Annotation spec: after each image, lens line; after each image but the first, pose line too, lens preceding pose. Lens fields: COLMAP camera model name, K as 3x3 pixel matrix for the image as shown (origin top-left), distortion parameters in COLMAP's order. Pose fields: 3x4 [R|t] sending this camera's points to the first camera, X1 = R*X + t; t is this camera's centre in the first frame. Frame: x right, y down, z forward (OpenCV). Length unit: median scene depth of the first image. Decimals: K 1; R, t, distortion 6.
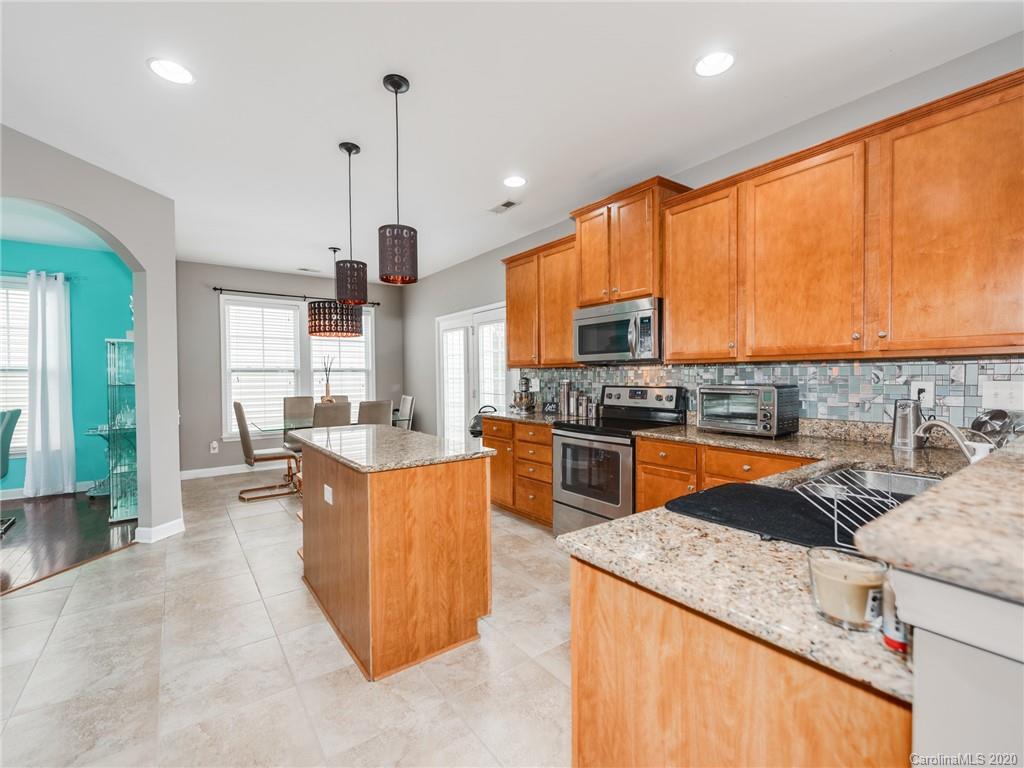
lens RADIAL K [[441.1, 0, 516.4], [0, 441.1, 381.1], [0, 0, 1]] dist [0.004334, 0.000191]
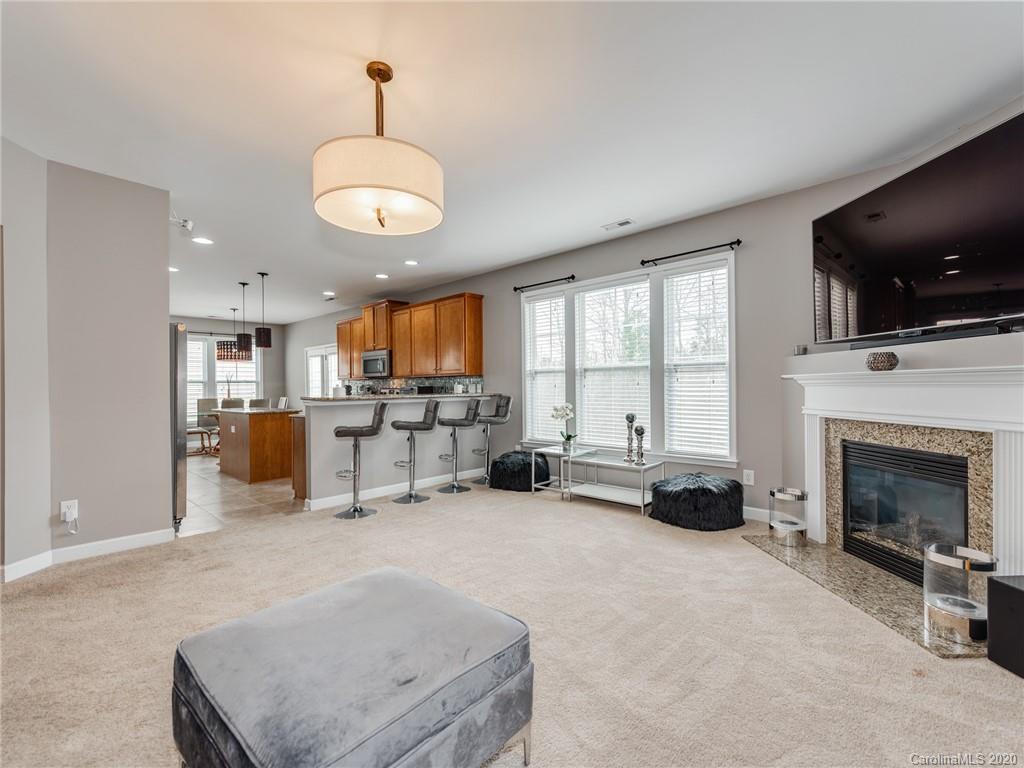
lens RADIAL K [[441.1, 0, 520.0], [0, 441.1, 386.2], [0, 0, 1]] dist [0.004334, 0.000191]
pose [[0.982093, -0.005129, 0.188327, 0.436762], [0.007797, 0.999879, -0.013431, 0.031636], [-0.188235, 0.014659, 0.982015, -1.104417]]
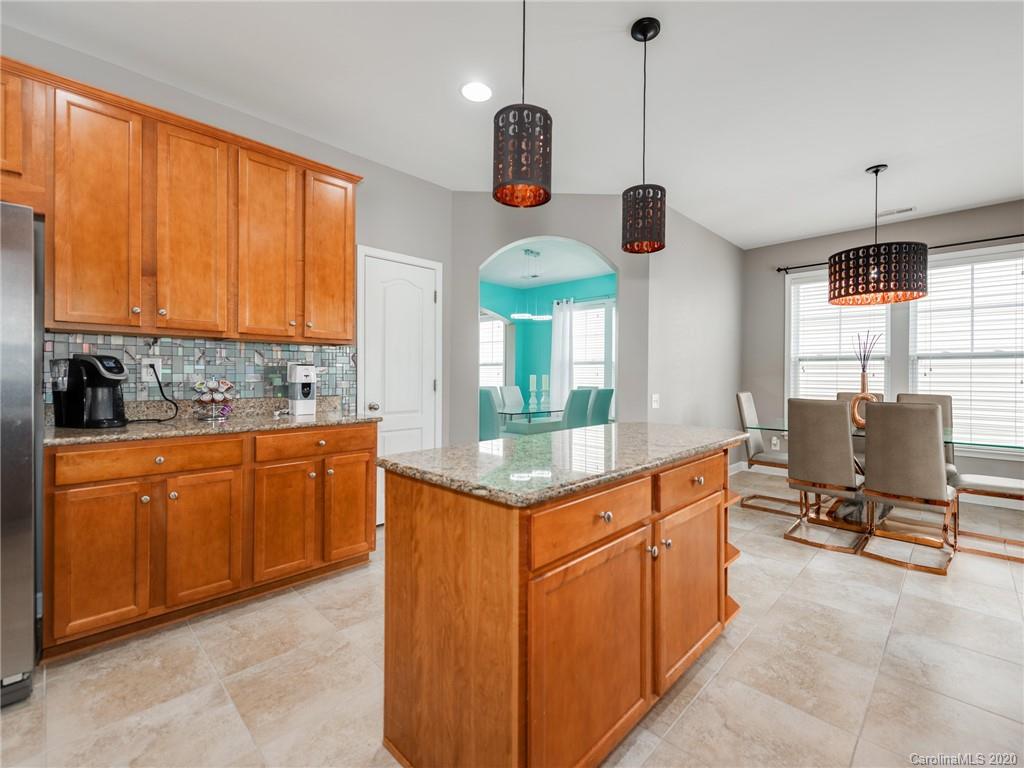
lens RADIAL K [[441.1, 0, 512.3], [0, 441.1, 376.7], [0, 0, 1]] dist [0.004334, 0.000191]
pose [[0.140941, 0.002808, -0.990014, 0.221774], [-0.007039, 0.999974, 0.001834, 0.021087], [0.989993, 0.006710, 0.140957, 0.527664]]
